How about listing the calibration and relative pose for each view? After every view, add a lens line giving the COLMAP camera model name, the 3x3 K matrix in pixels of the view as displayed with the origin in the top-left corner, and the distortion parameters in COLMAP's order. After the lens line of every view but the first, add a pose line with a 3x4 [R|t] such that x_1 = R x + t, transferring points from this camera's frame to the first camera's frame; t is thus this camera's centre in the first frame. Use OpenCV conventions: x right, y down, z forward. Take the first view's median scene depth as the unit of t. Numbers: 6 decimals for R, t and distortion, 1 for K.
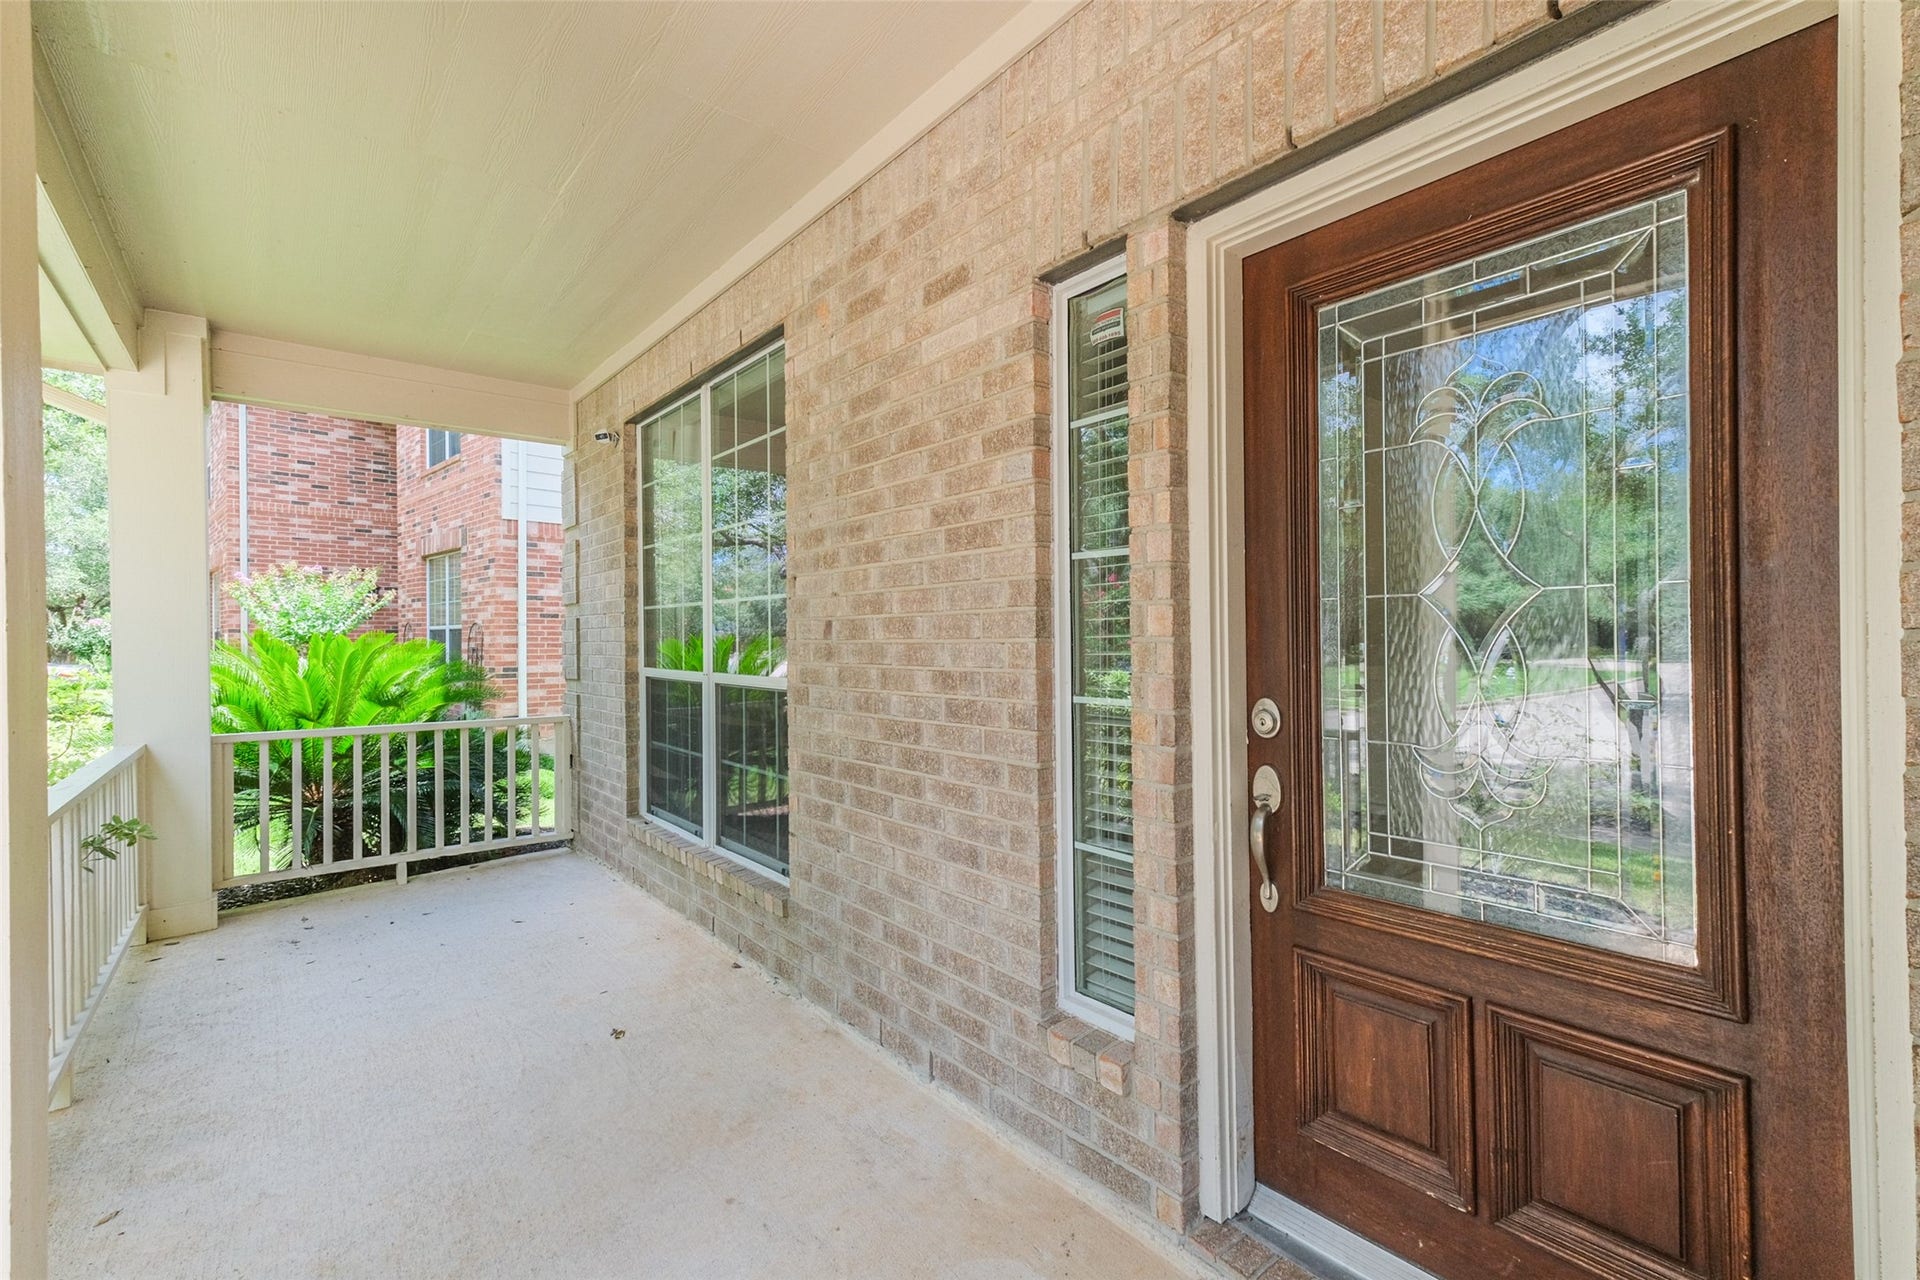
lens RADIAL K [[840.3, 0, 955.7], [0, 840.3, 635.7], [0, 0, 1]] dist [0.002927, 0.000049]
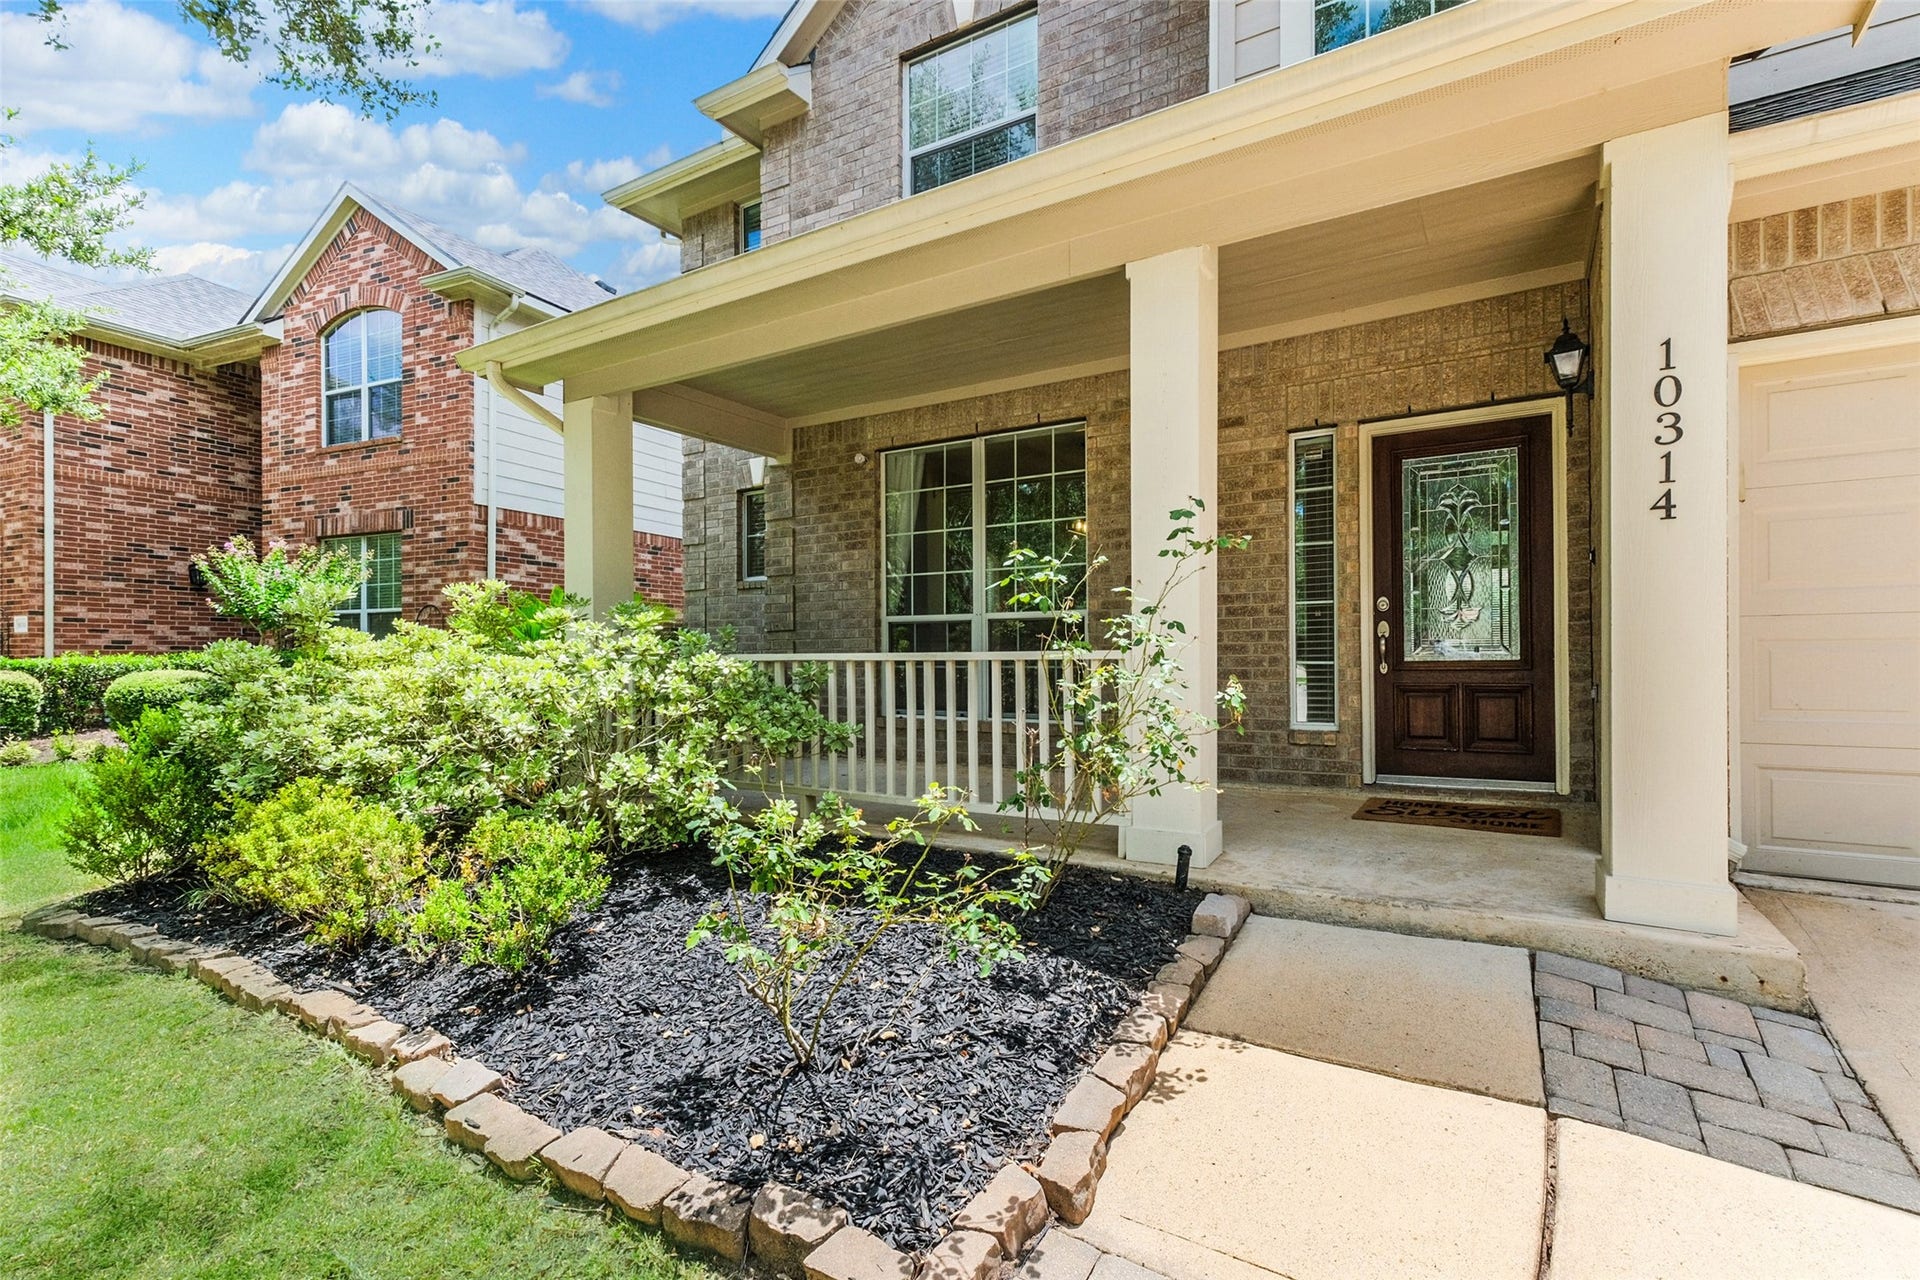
lens RADIAL K [[908.4, 0, 953.5], [0, 908.4, 655.9], [0, 0, 1]] dist [0.008370, -0.001364]
pose [[0.949891, 0.004948, 0.312543, -0.318040], [-0.004031, 0.999985, -0.003581, 0.047337], [-0.312556, 0.002141, 0.949897, -0.234121]]
